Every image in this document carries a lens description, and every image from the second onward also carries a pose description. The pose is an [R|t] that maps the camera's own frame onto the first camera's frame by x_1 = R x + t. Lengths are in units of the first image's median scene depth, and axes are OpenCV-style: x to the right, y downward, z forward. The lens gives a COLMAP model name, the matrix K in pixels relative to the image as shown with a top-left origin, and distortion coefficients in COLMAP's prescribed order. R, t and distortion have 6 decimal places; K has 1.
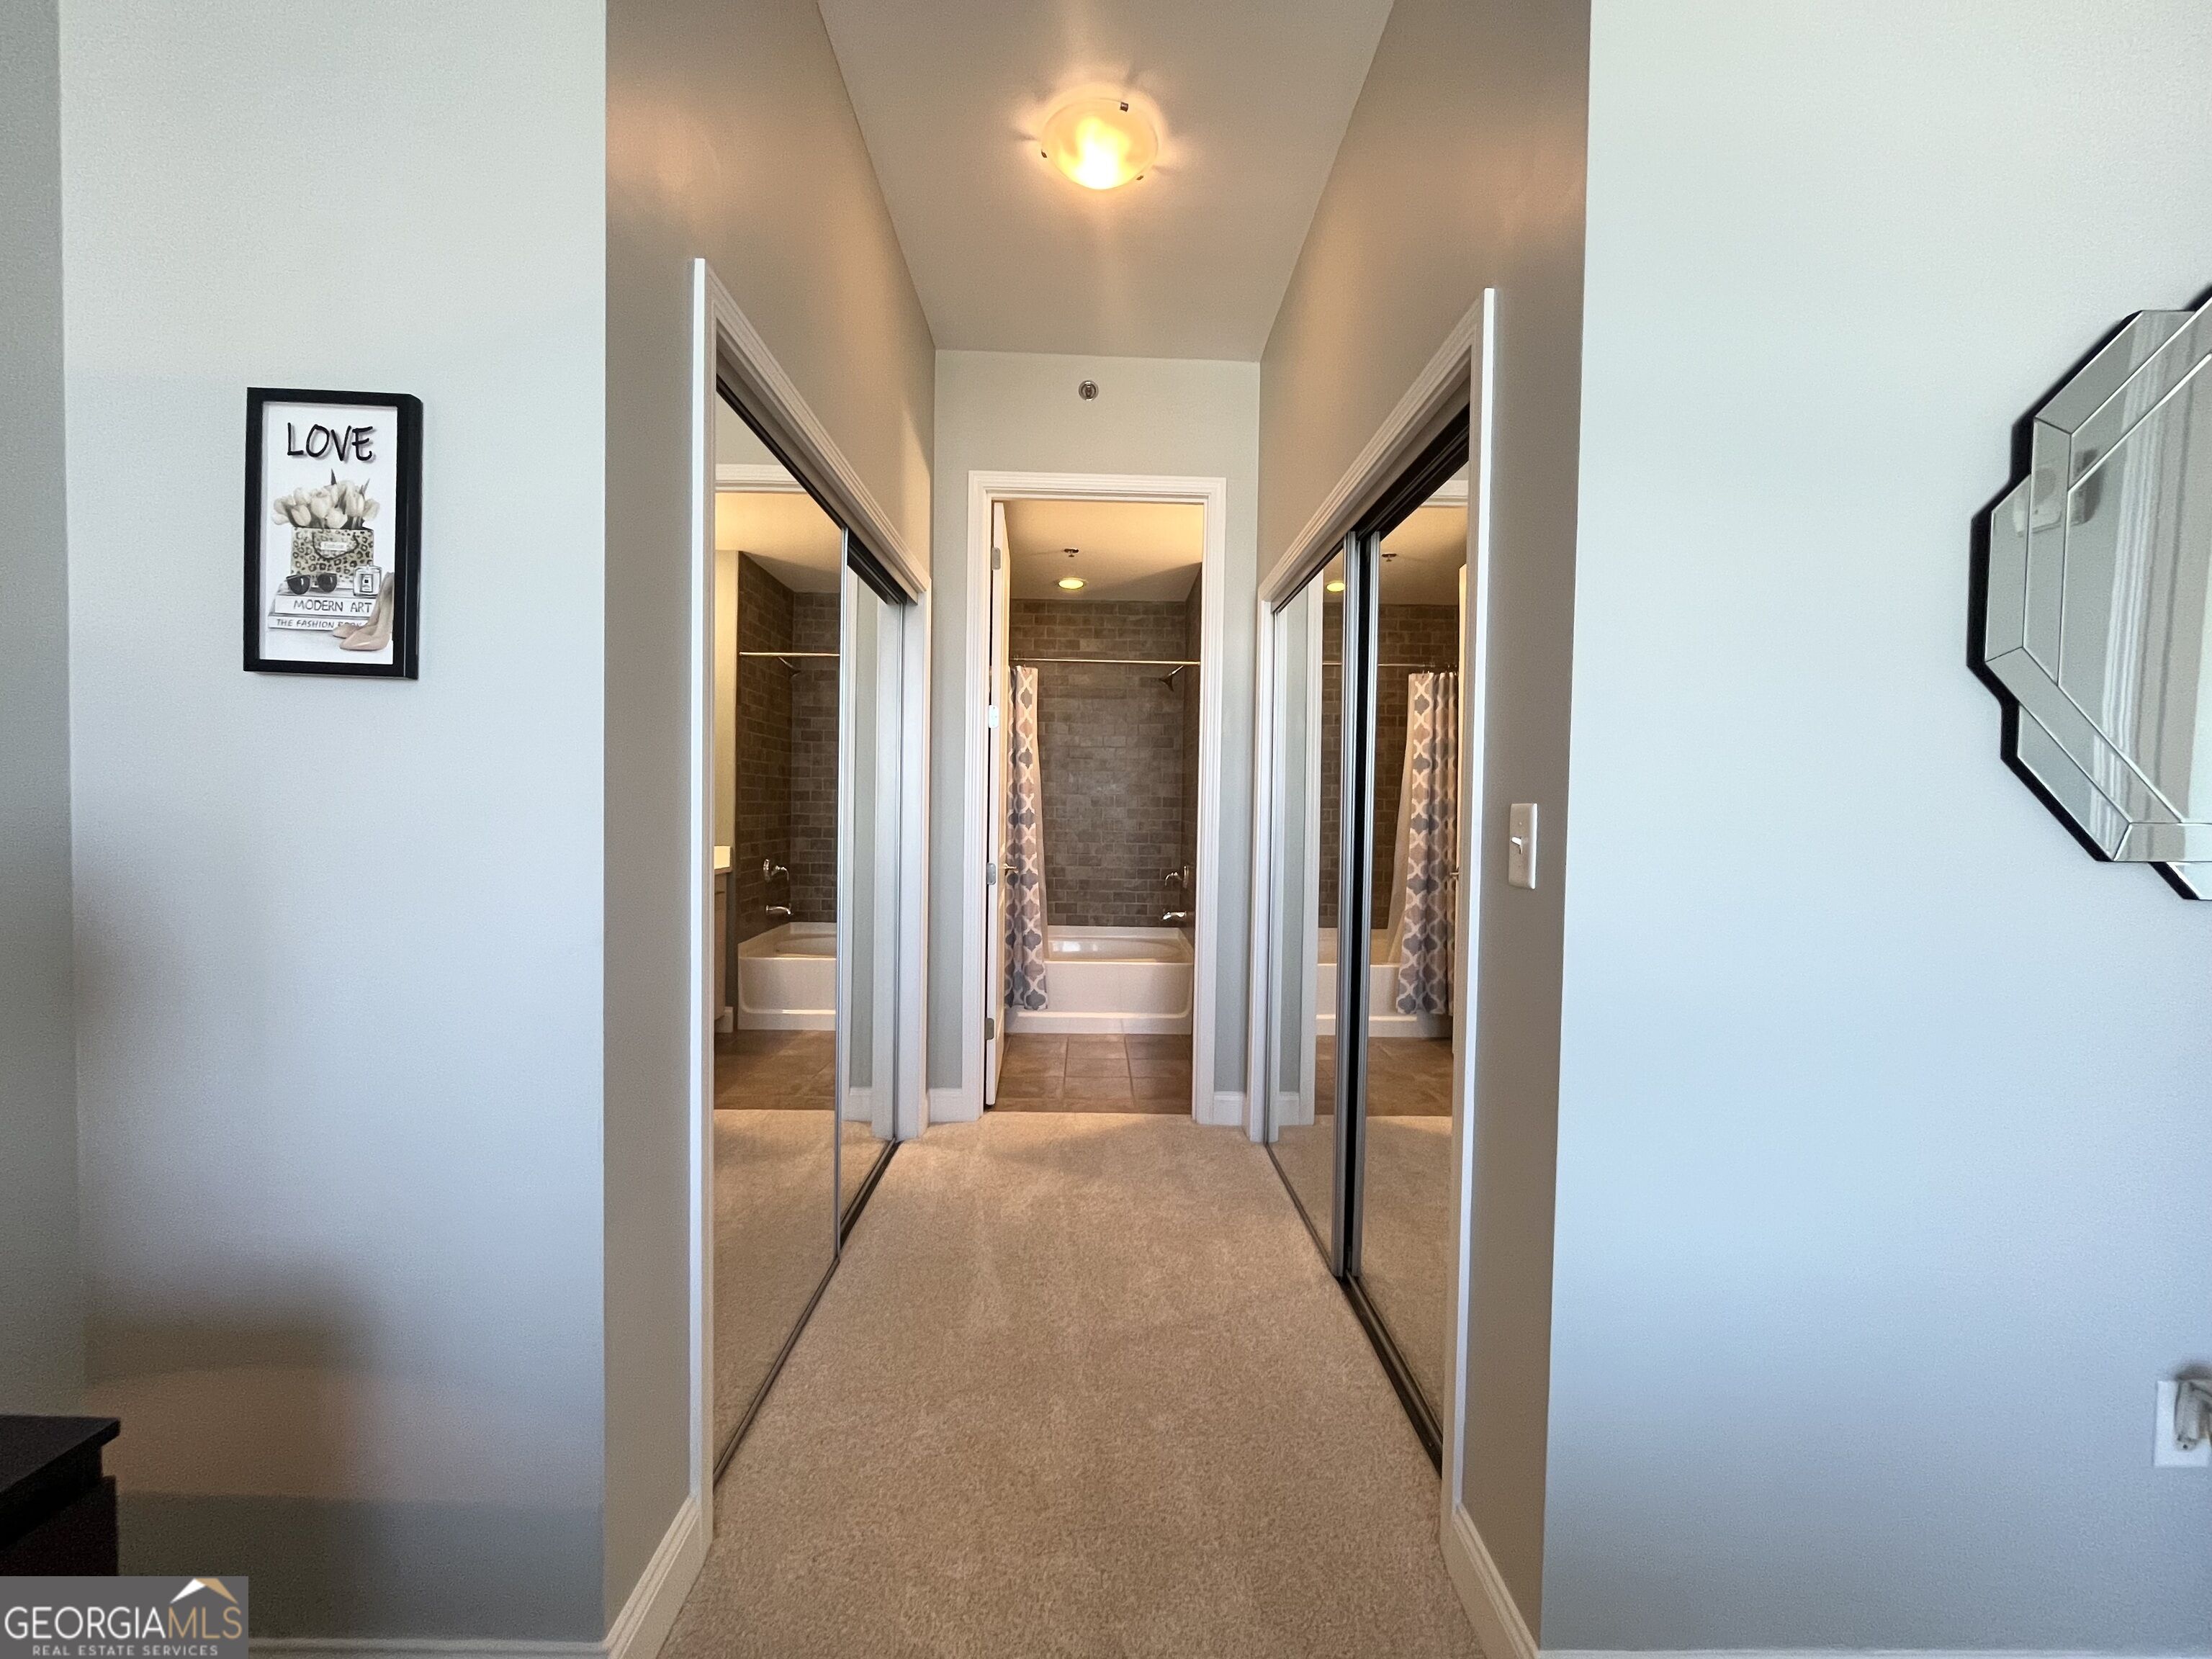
lens RADIAL K [[899.1, 0, 1108.7], [0, 899.1, 829.7], [0, 0, 1]] dist [-0.002448, -0.000083]
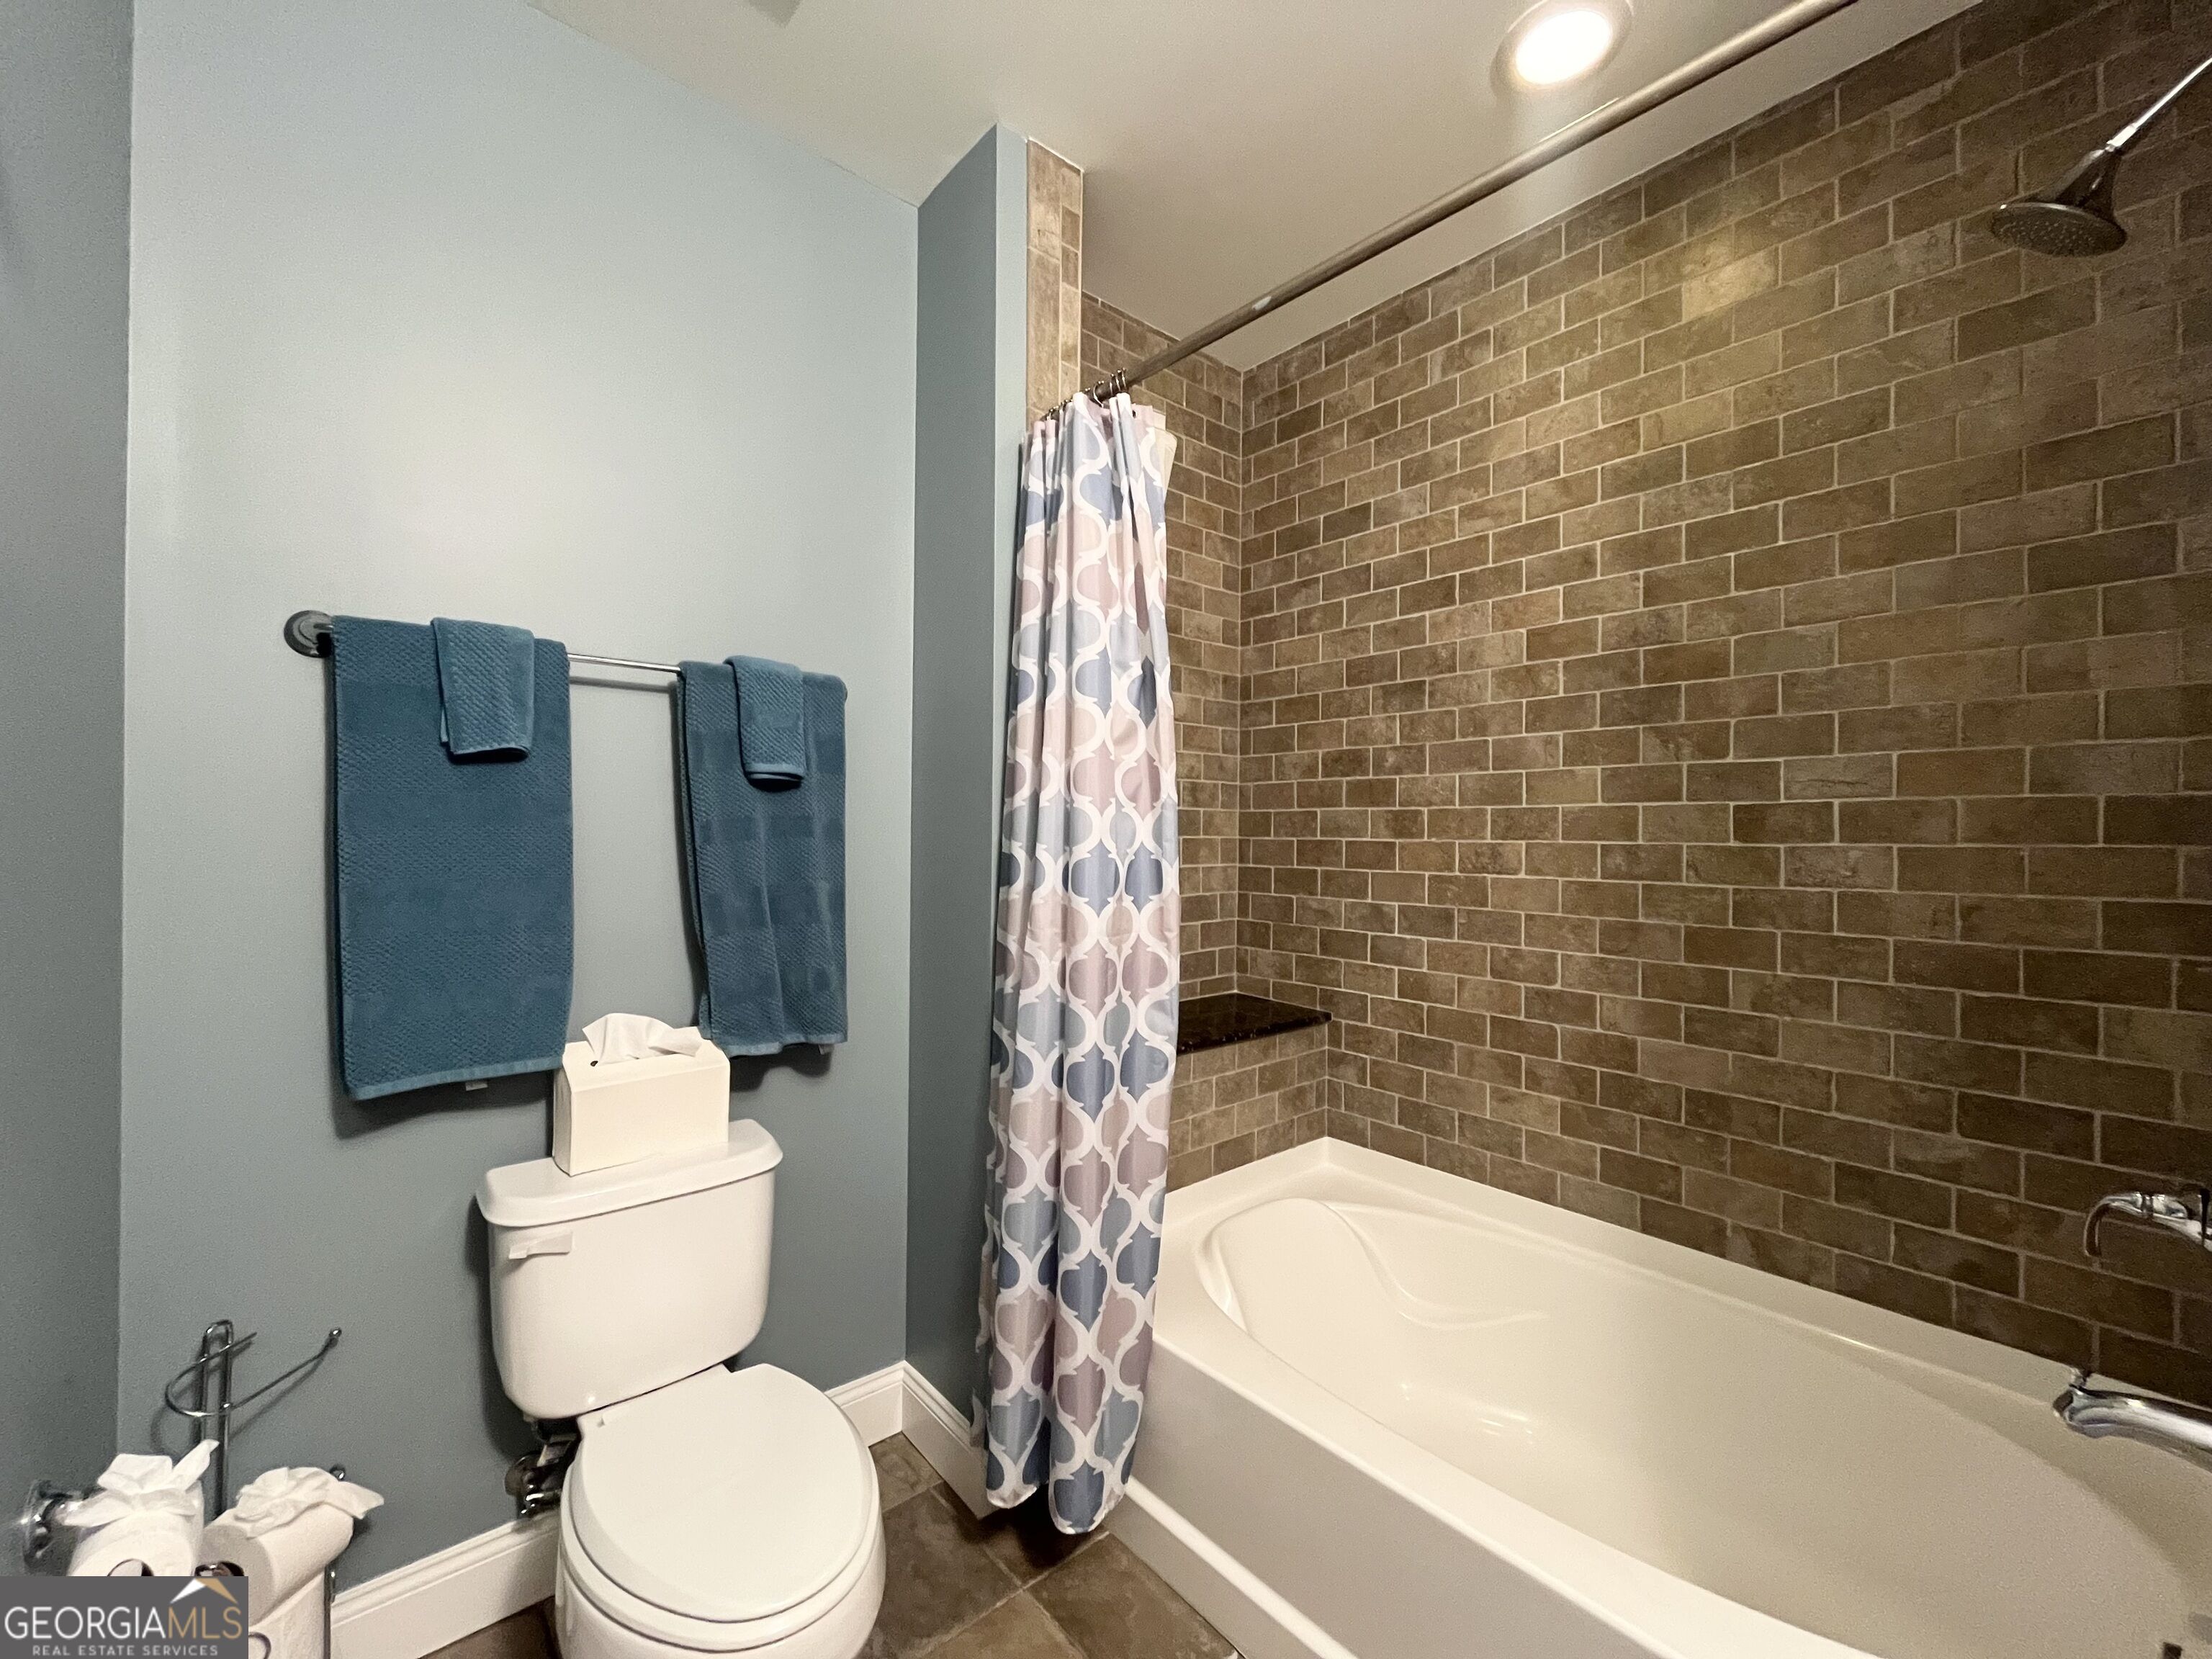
lens RADIAL K [[899.1, 0, 1108.7], [0, 899.1, 829.7], [0, 0, 1]] dist [-0.002448, -0.000083]
pose [[0.641808, -0.016117, -0.766696, 0.087515], [-0.018408, 0.999167, -0.036414, -0.018563], [0.766644, 0.037484, 0.640977, 0.803383]]
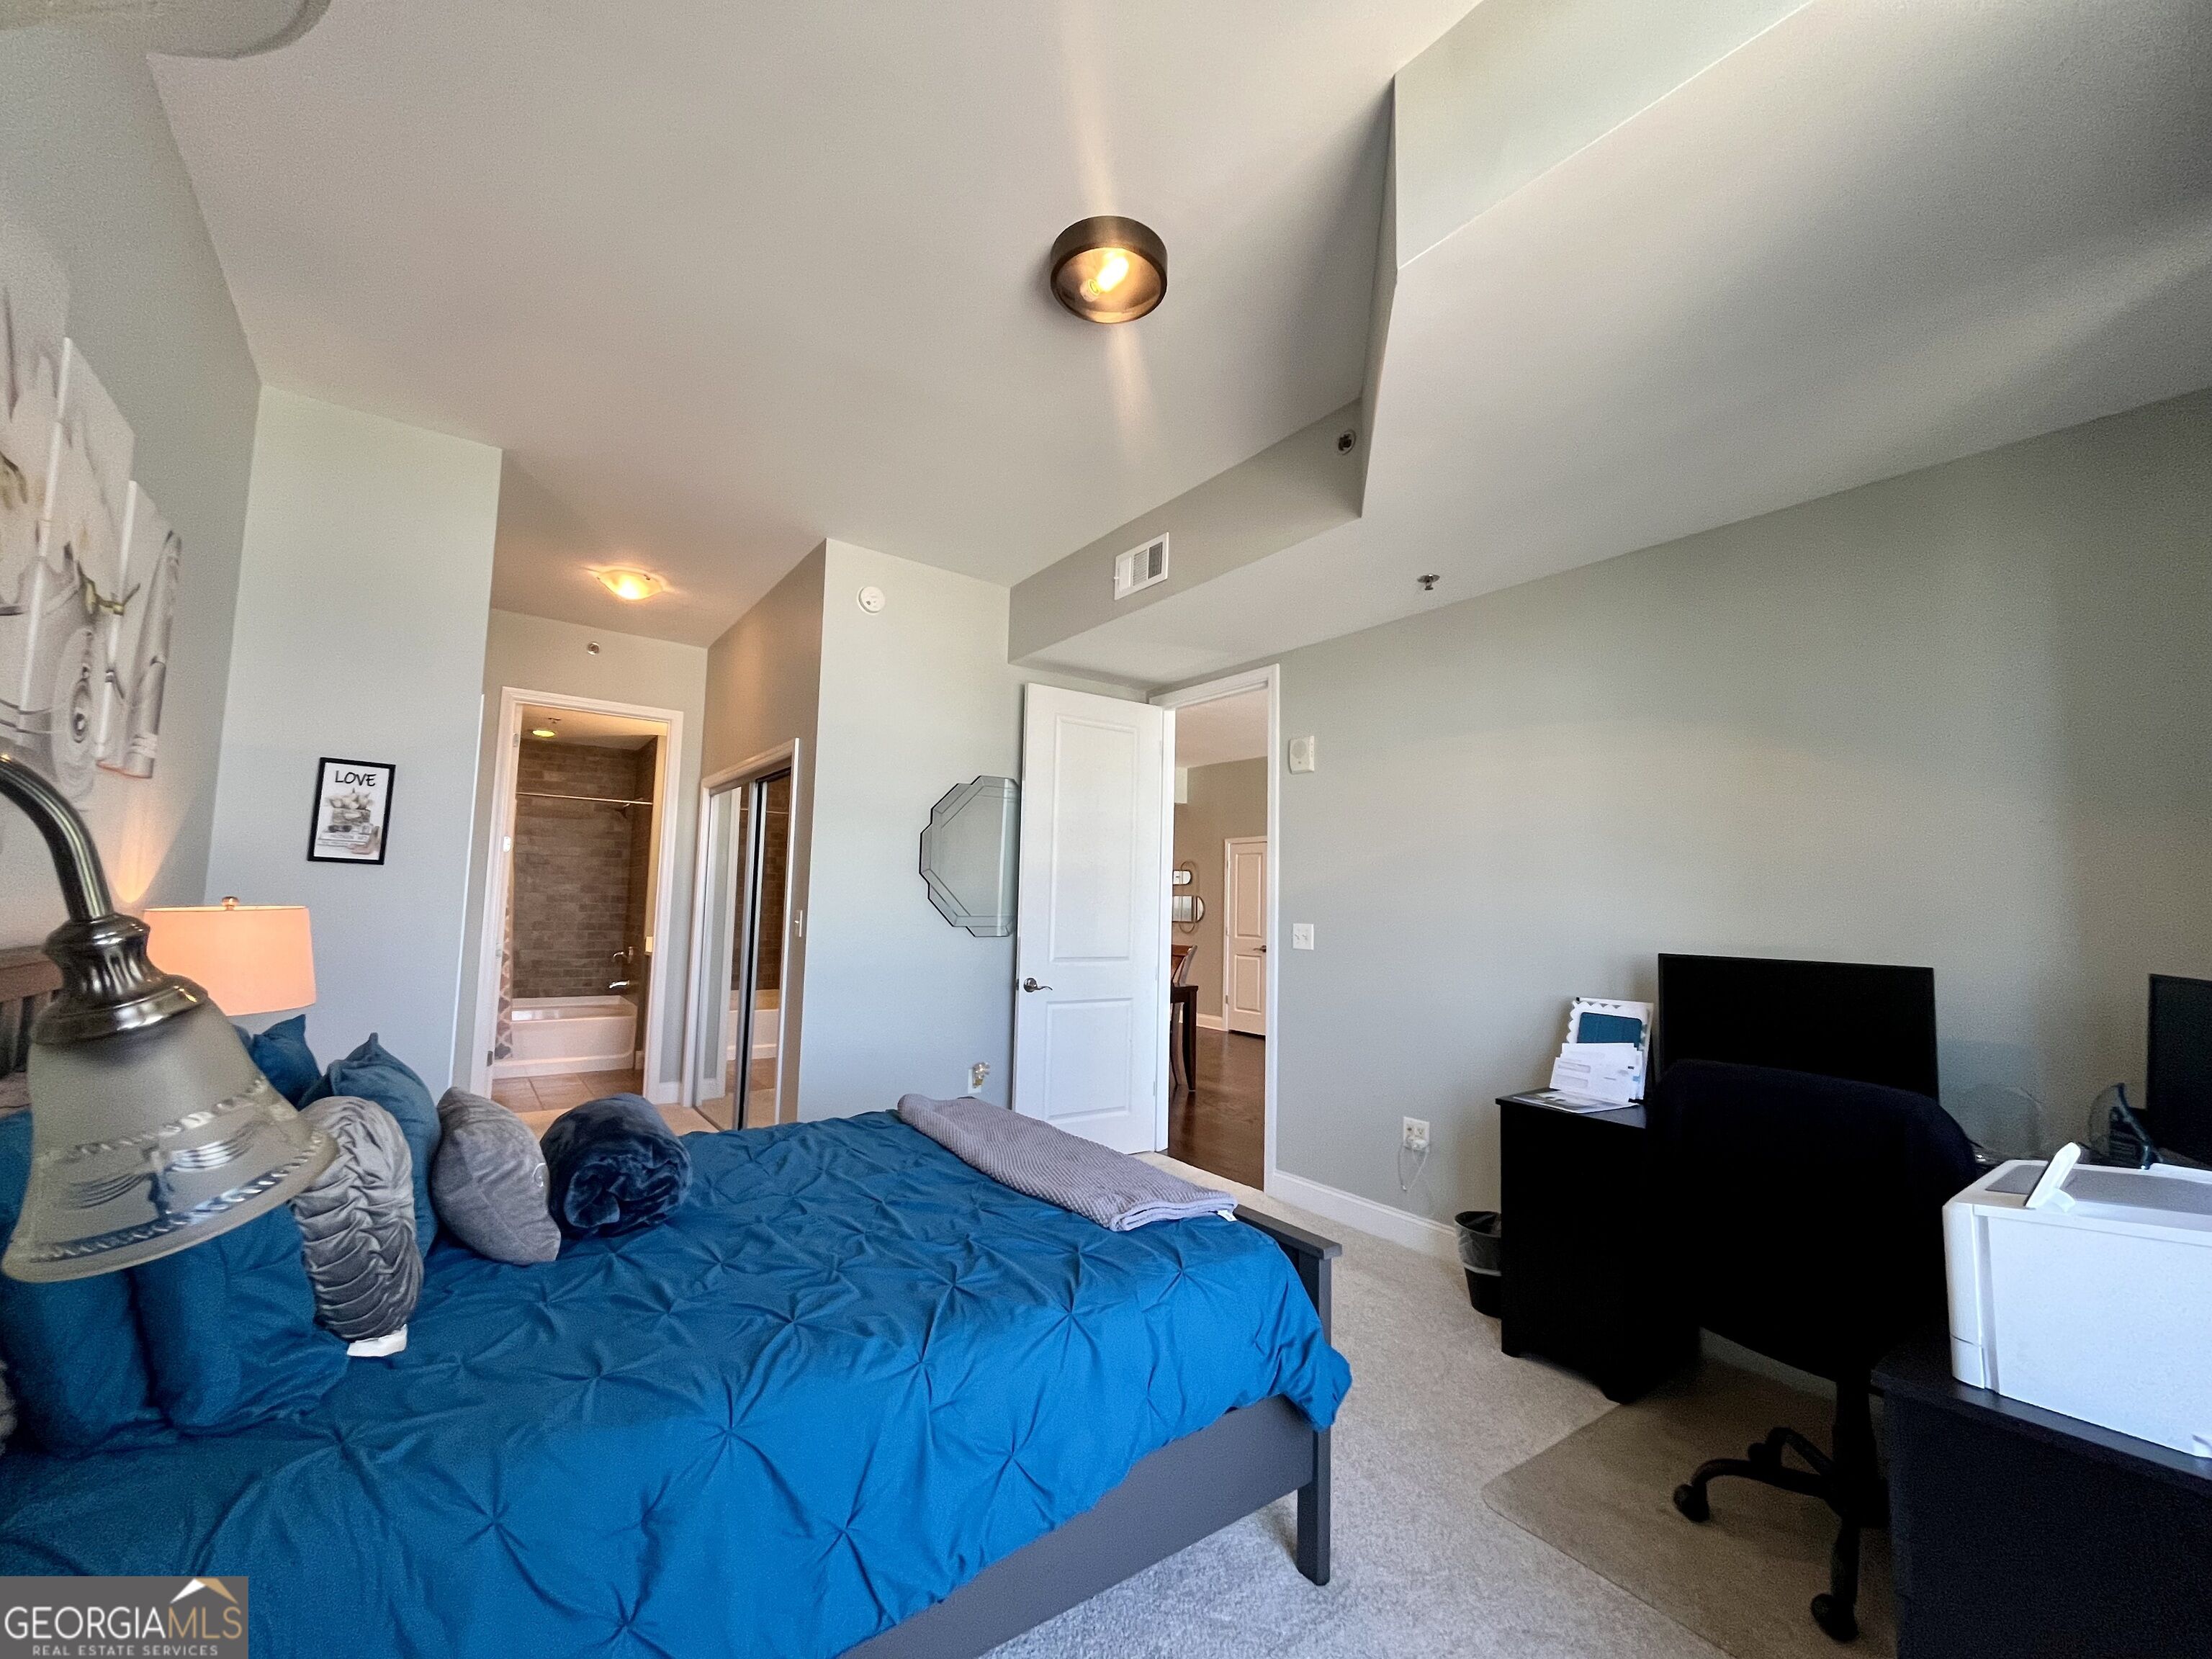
lens RADIAL K [[892.8, 0, 1108.3], [0, 892.8, 833.1], [0, 0, 1]] dist [-0.002539, -0.000868]
pose [[0.813678, 0.051815, 0.579002, -0.130981], [0.004556, 0.995421, -0.095484, 0.001247], [-0.581298, 0.080331, 0.809716, -0.589306]]
